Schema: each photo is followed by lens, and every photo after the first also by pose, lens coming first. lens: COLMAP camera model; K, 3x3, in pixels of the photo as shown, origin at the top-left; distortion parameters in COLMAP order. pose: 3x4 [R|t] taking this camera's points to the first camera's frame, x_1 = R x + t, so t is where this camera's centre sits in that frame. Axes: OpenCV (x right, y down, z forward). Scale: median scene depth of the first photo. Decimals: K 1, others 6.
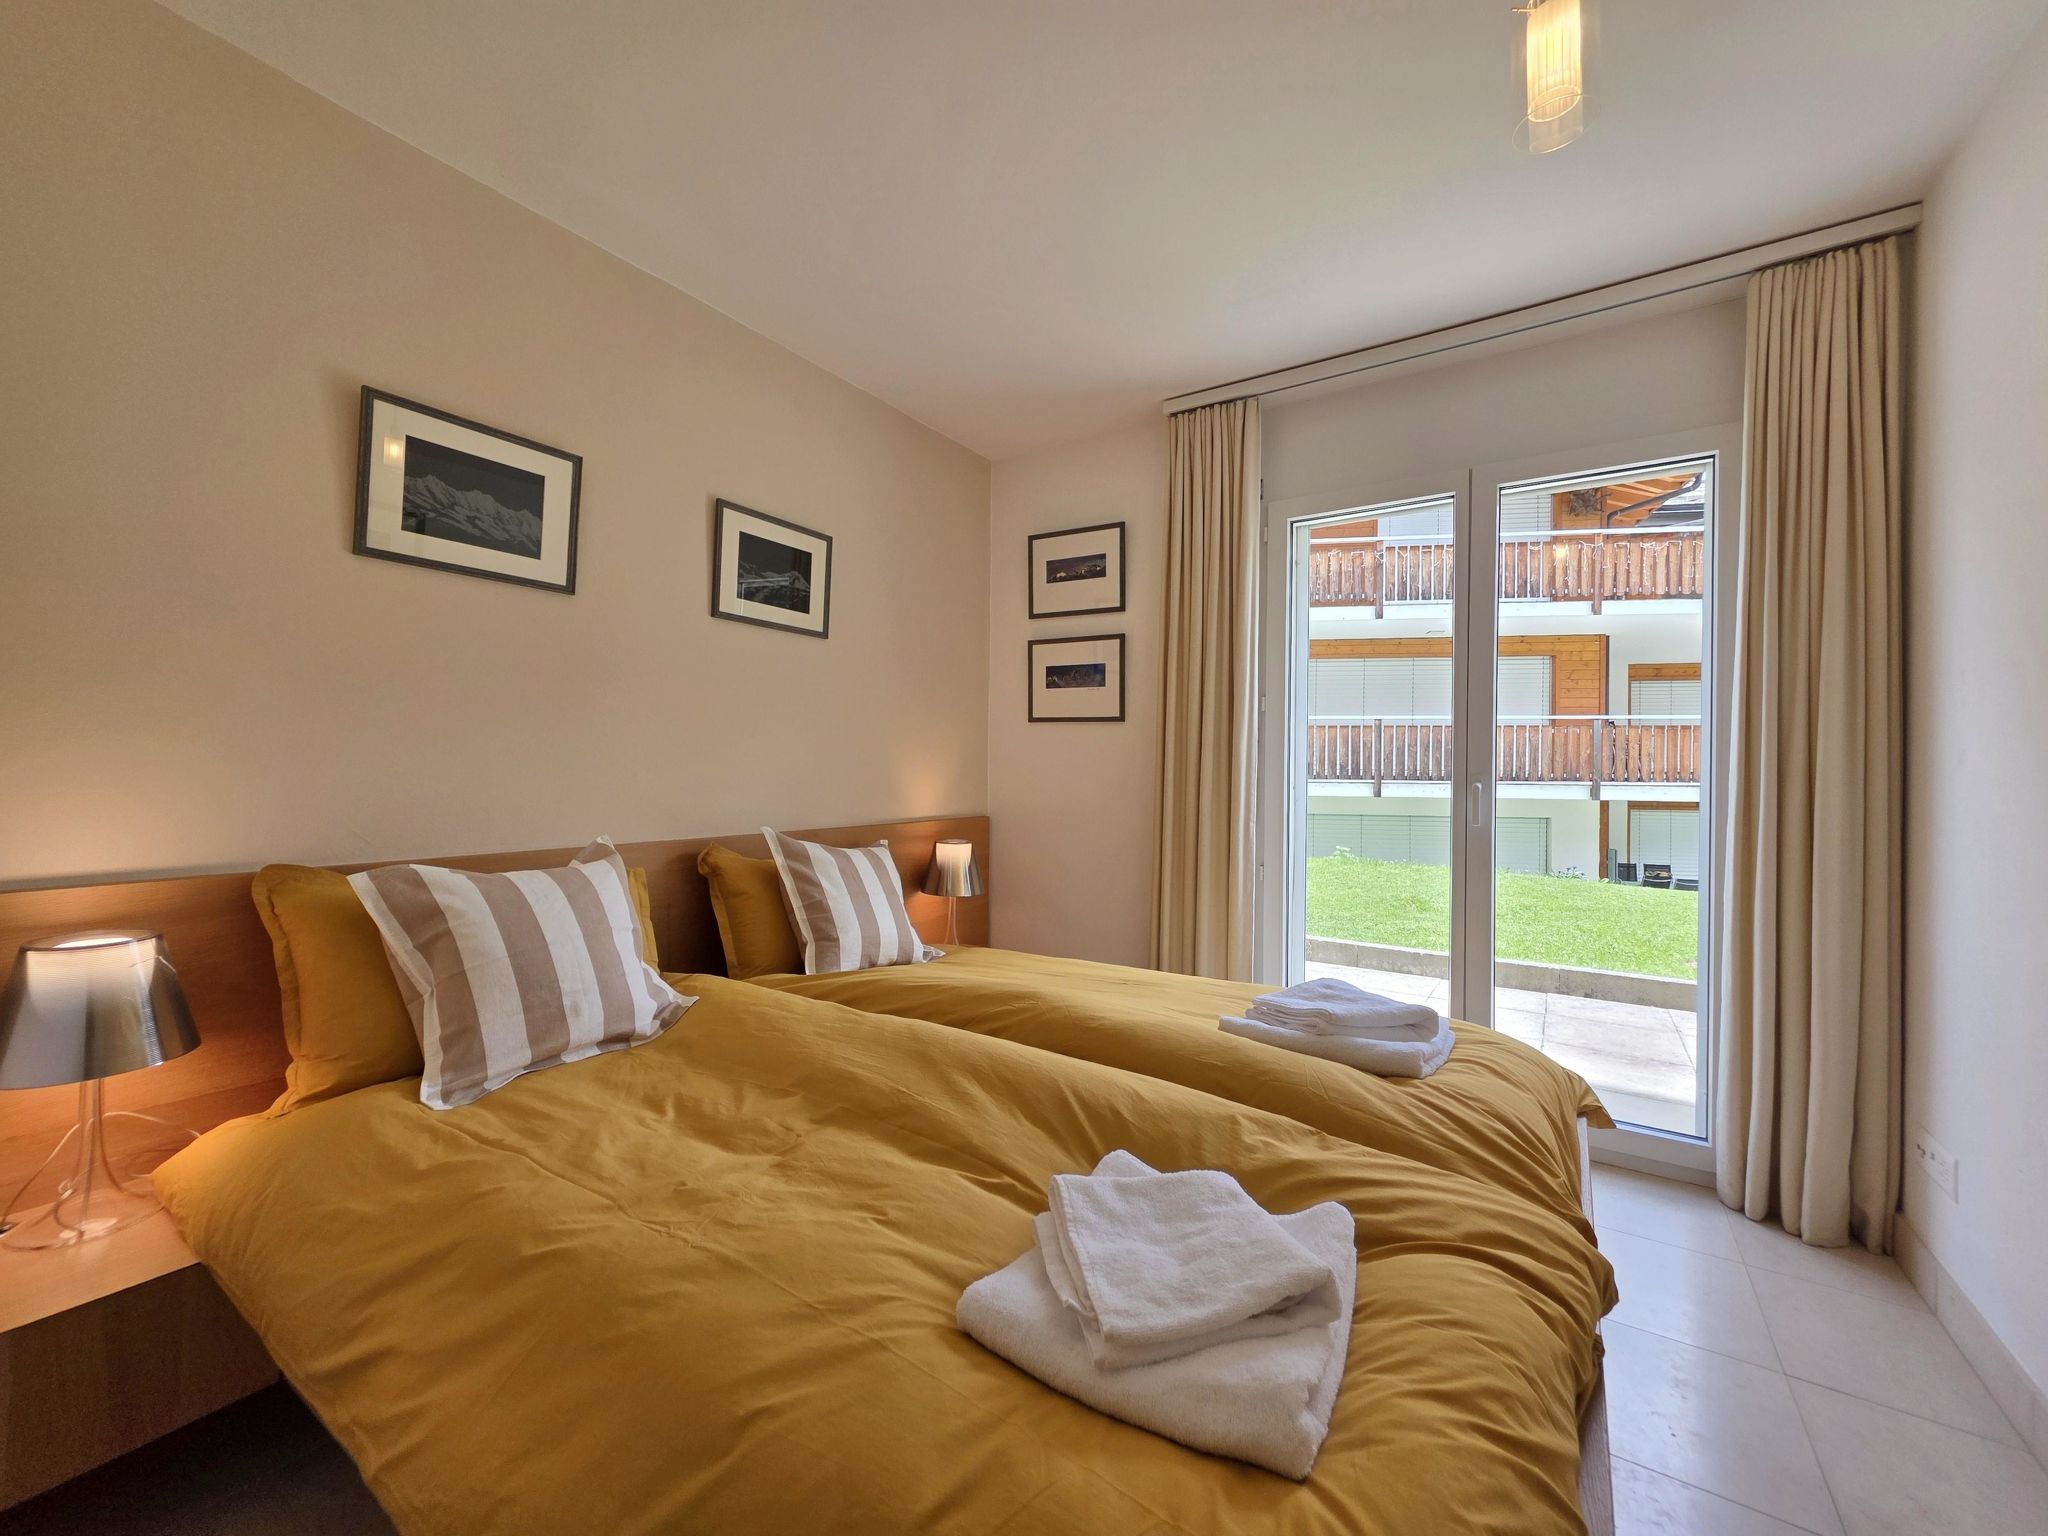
lens RADIAL K [[816.1, 0, 1012.8], [0, 816.1, 764.8], [0, 0, 1]] dist [-0.016942, -0.000147]
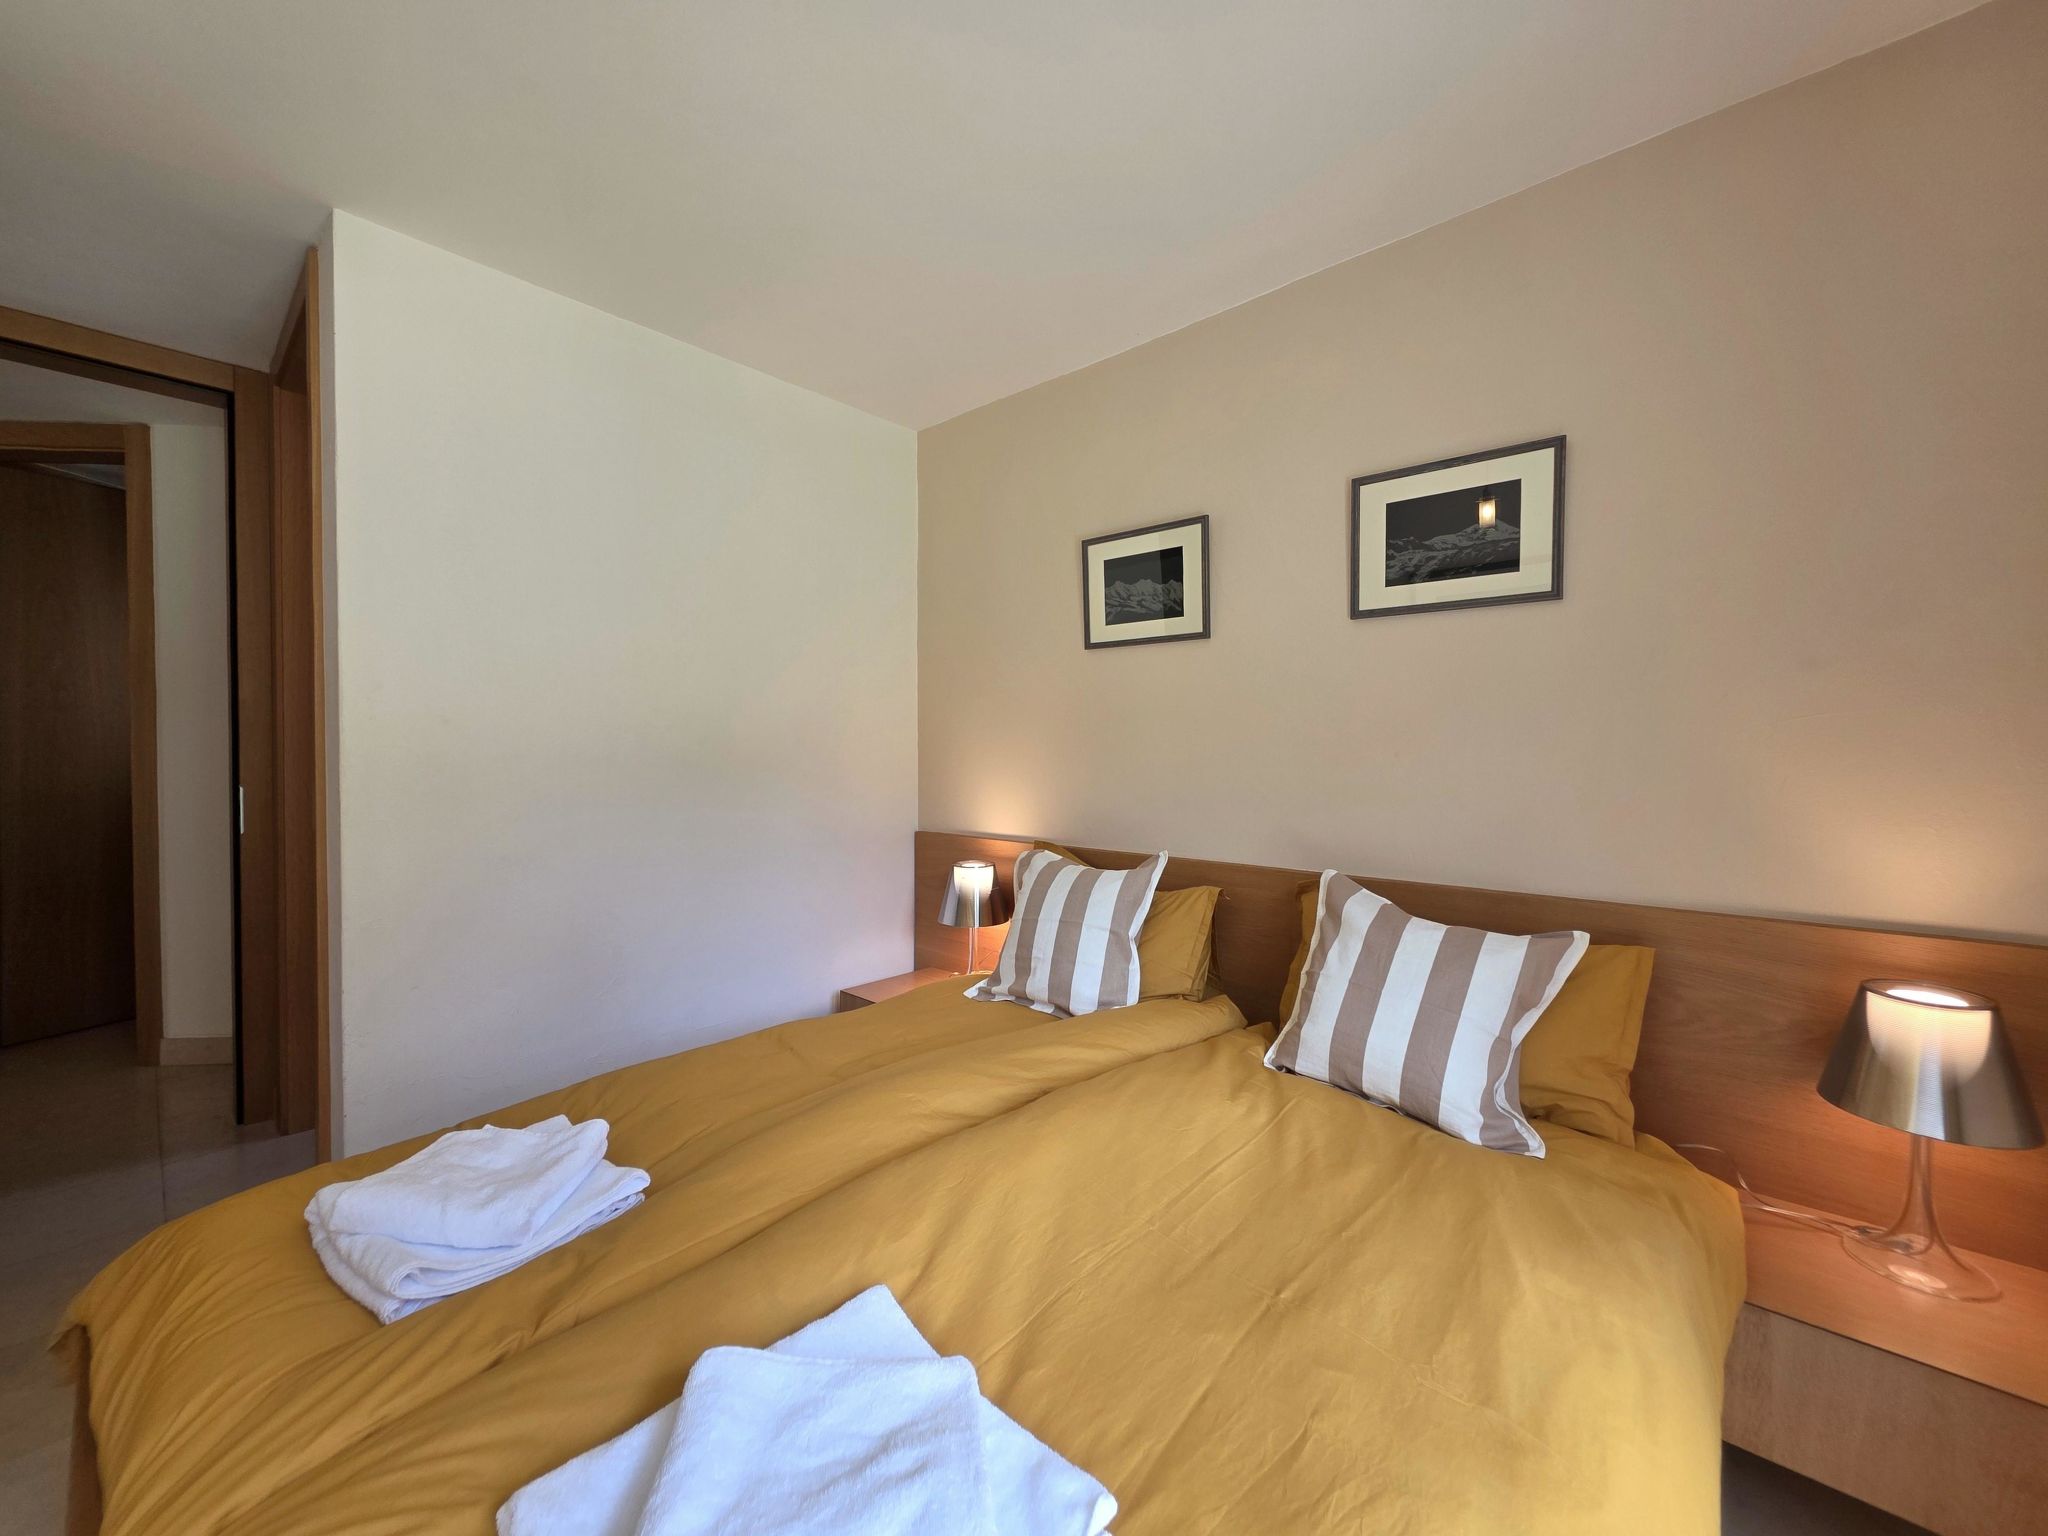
lens RADIAL K [[822.2, 0, 1016.0], [0, 822.2, 771.6], [0, 0, 1]] dist [-0.000431, -0.000062]
pose [[-0.165798, -0.024698, -0.985850, 0.519918], [-0.031752, 0.999302, -0.019696, 0.005859], [0.985648, 0.028037, -0.166466, 0.776469]]
